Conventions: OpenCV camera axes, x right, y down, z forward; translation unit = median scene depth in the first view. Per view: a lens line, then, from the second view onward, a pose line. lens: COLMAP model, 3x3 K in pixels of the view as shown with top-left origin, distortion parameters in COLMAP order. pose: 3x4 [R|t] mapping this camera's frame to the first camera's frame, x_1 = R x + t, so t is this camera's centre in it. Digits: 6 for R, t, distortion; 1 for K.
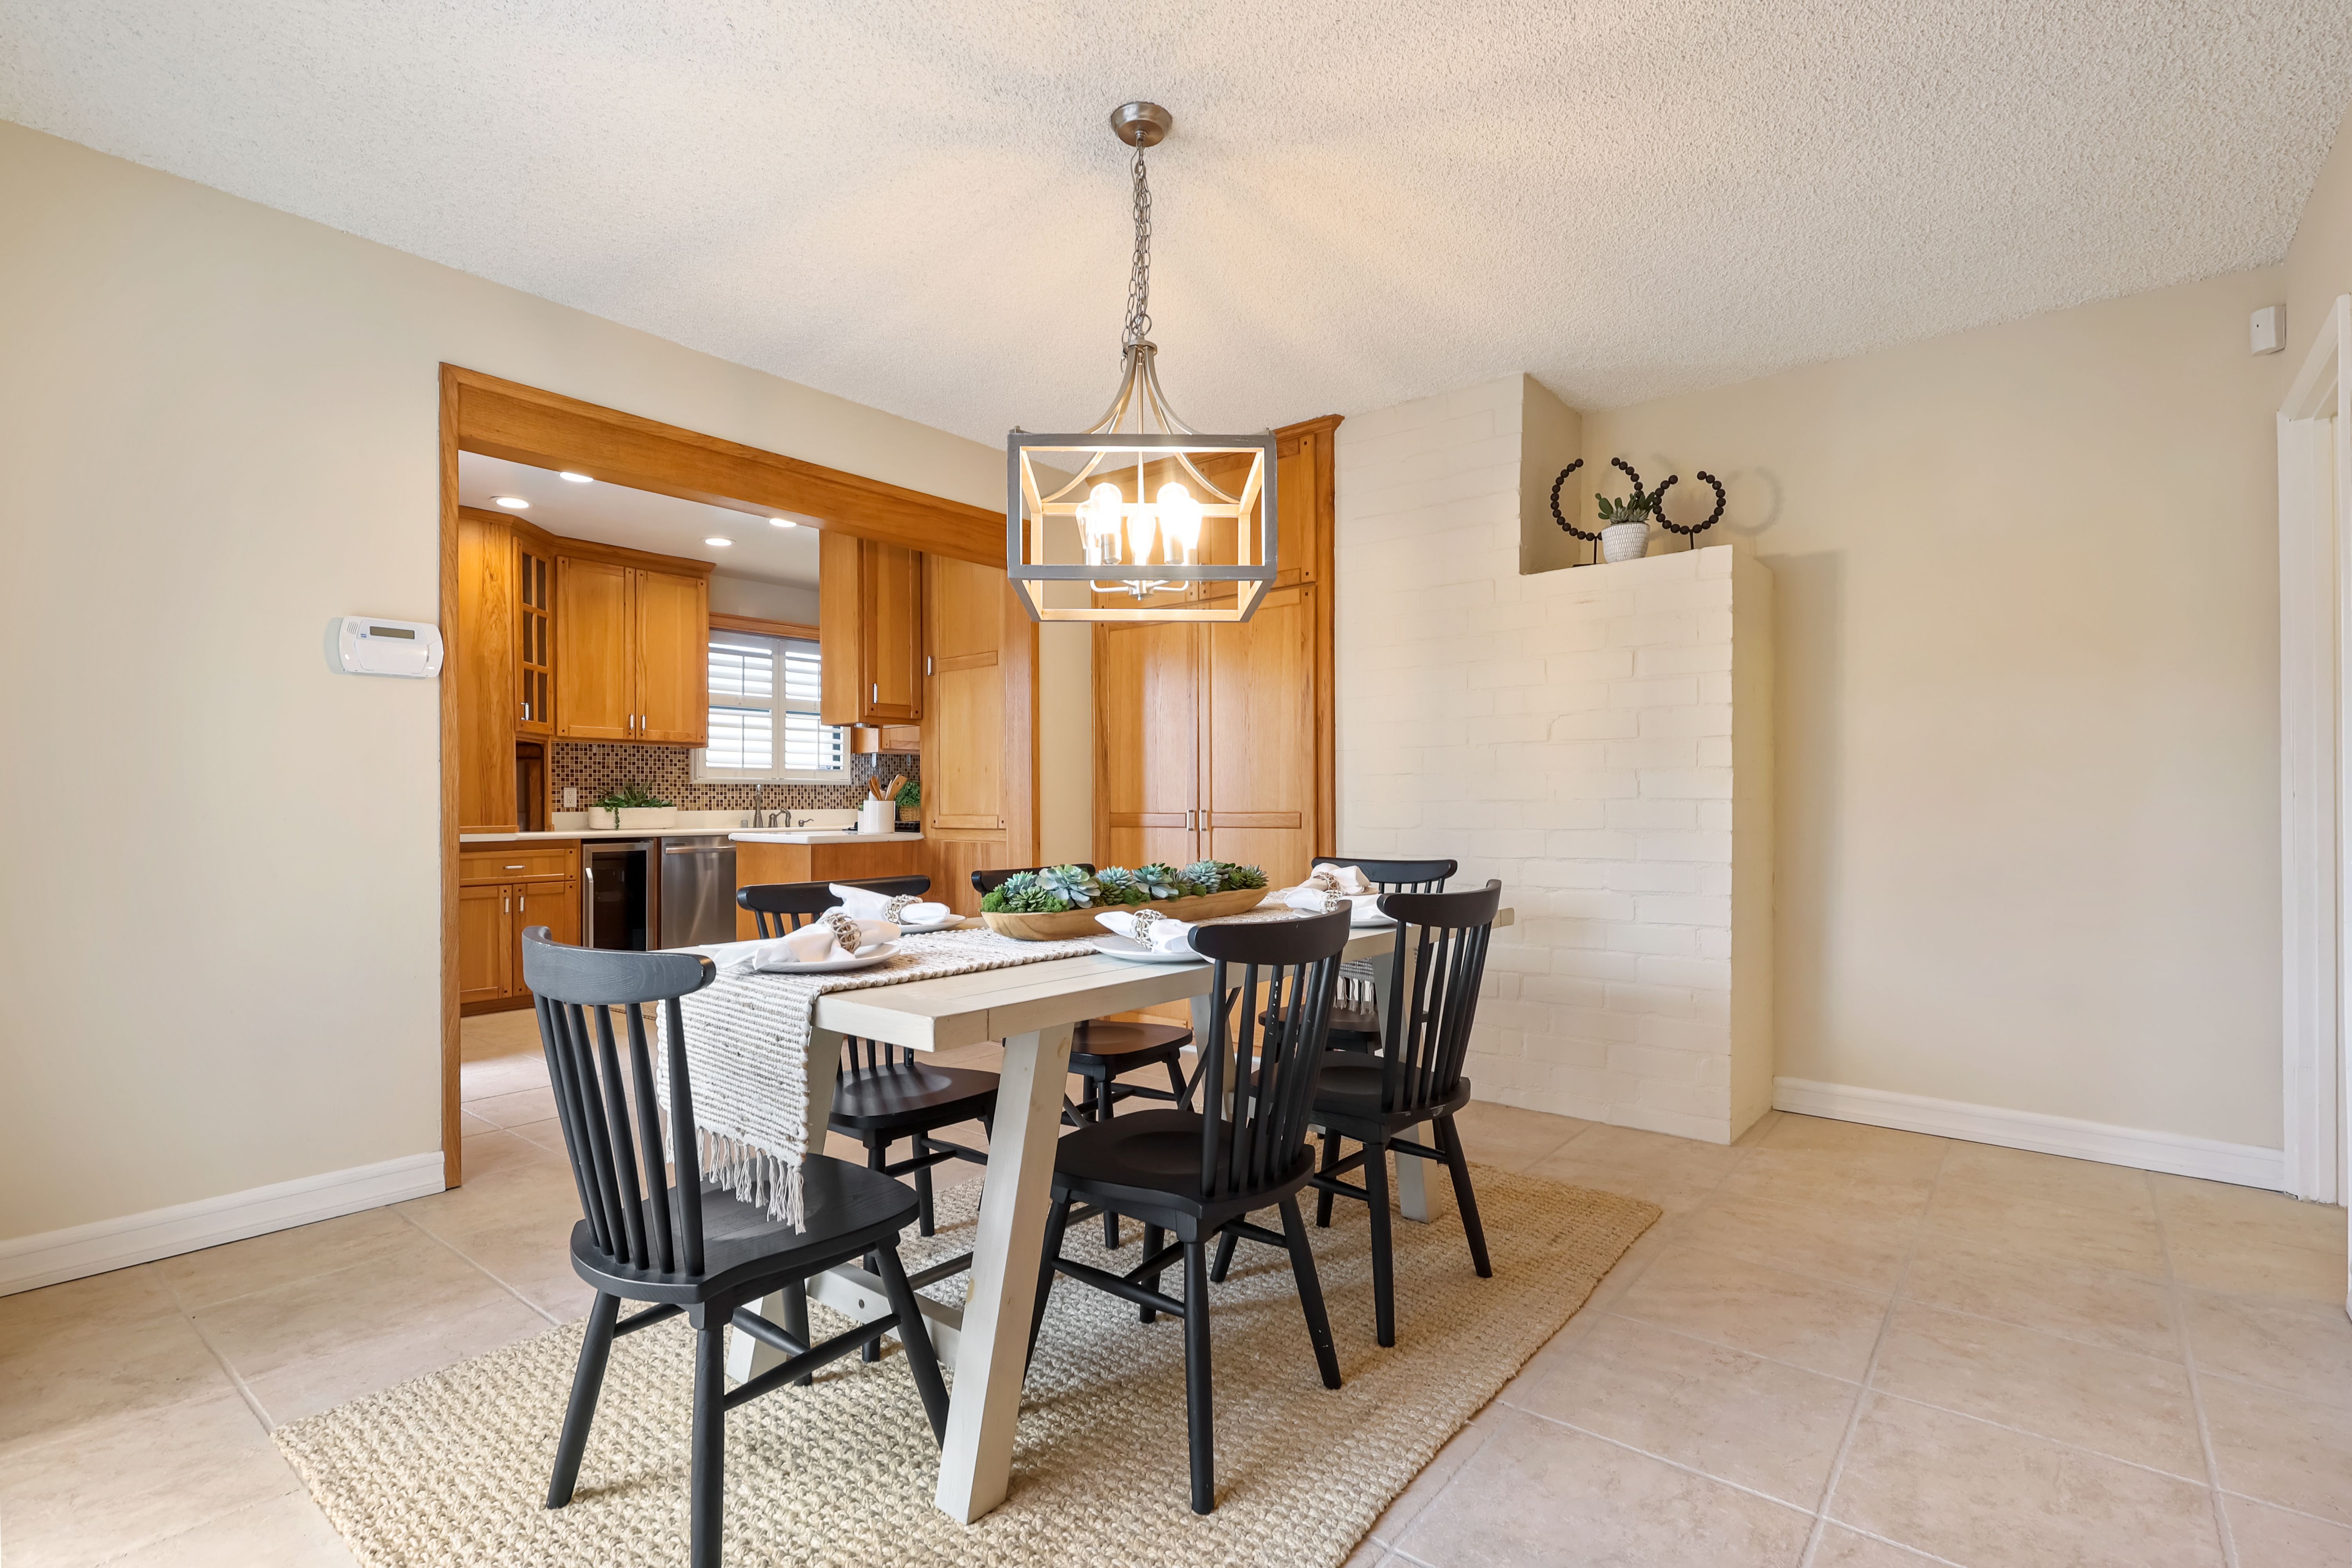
lens RADIAL K [[1099.1, 0, 1174.3], [0, 1099.1, 801.1], [0, 0, 1]] dist [0.002626, 0.000039]
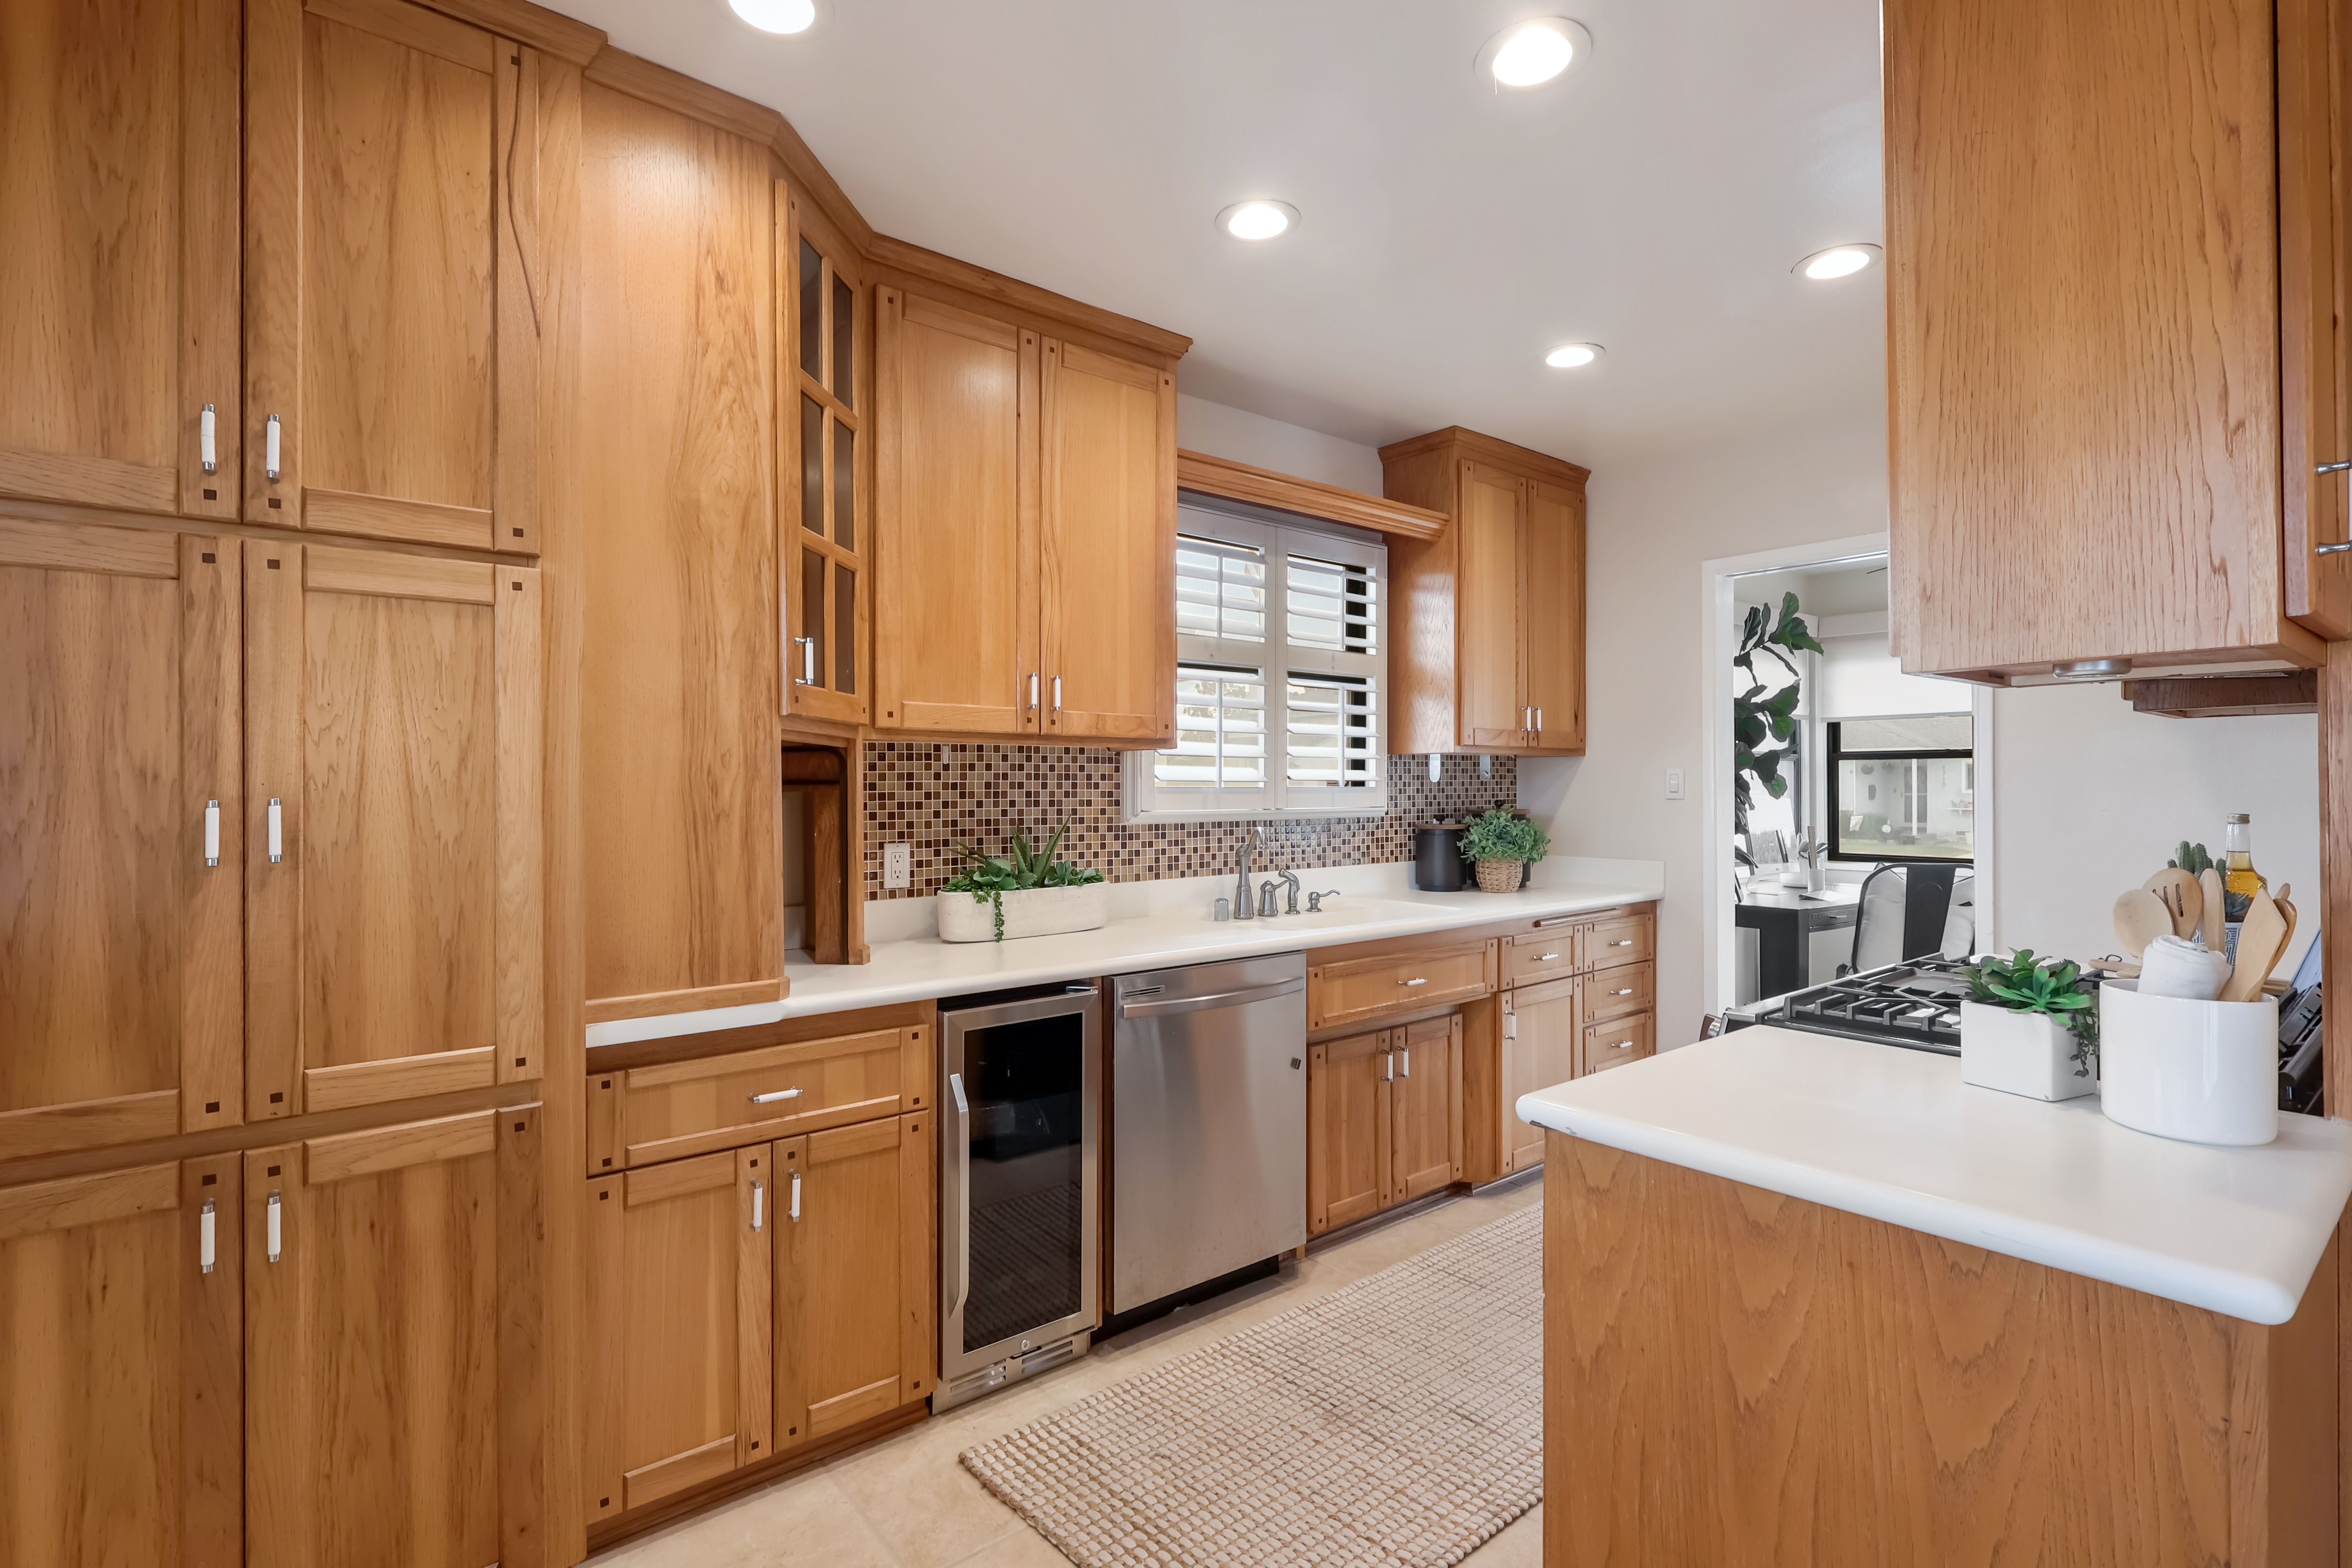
lens RADIAL K [[1099.1, 0, 1186.0], [0, 1099.1, 774.8], [0, 0, 1]] dist [0.002626, 0.000039]
pose [[0.979889, -0.006255, -0.199445, -0.356091], [0.003581, 0.999899, -0.013770, -0.034501], [0.199510, 0.012779, 0.979812, 0.604589]]
